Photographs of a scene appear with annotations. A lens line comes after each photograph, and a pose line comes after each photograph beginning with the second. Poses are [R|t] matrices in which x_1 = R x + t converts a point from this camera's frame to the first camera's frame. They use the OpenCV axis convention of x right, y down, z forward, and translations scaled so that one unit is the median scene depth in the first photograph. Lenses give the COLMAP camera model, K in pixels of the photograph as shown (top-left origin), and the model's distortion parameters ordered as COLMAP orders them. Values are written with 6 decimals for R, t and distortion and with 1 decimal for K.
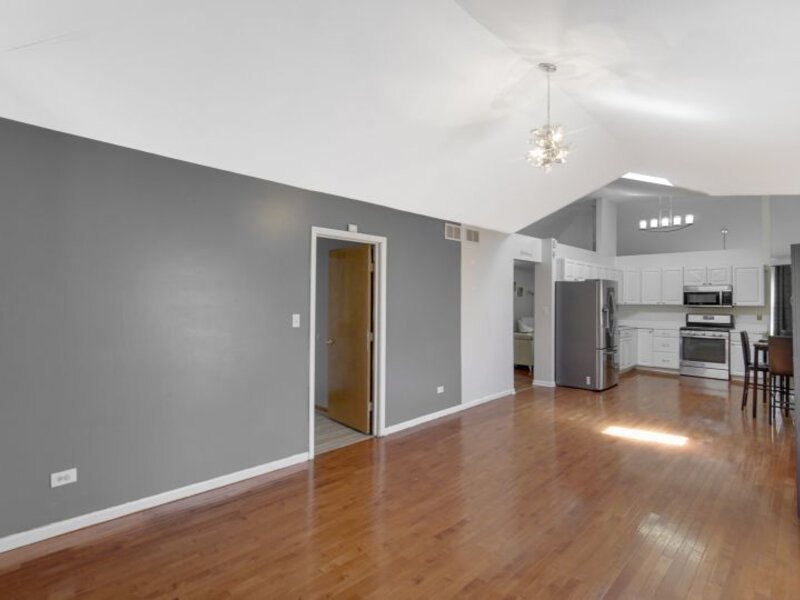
lens RADIAL K [[392.2, 0, 402.0], [0, 392.2, 298.9], [0, 0, 1]] dist [-0.002454, -0.000154]
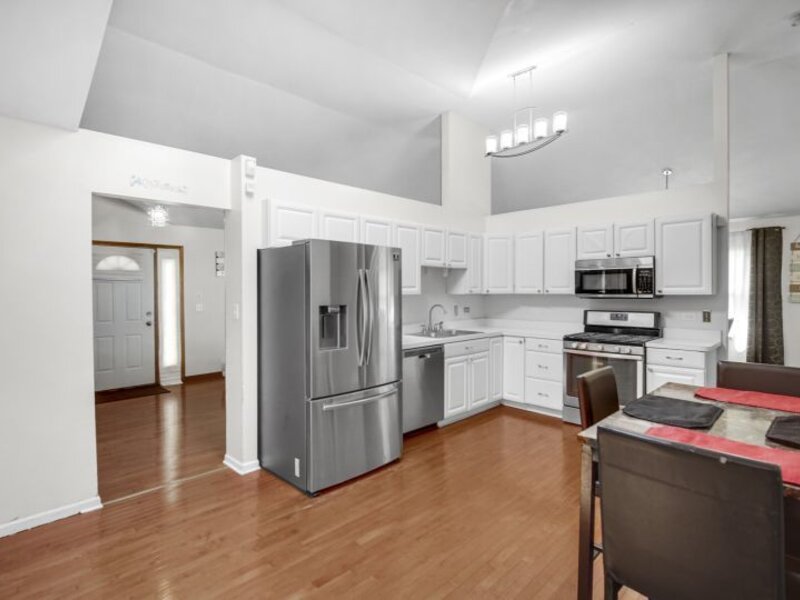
lens RADIAL K [[392.2, 0, 398.1], [0, 392.2, 299.4], [0, 0, 1]] dist [-0.002454, -0.000154]
pose [[0.999890, -0.012365, -0.008131, 0.485453], [0.012587, 0.999531, 0.027915, 0.004143], [0.007782, -0.028014, 0.999577, 0.455283]]
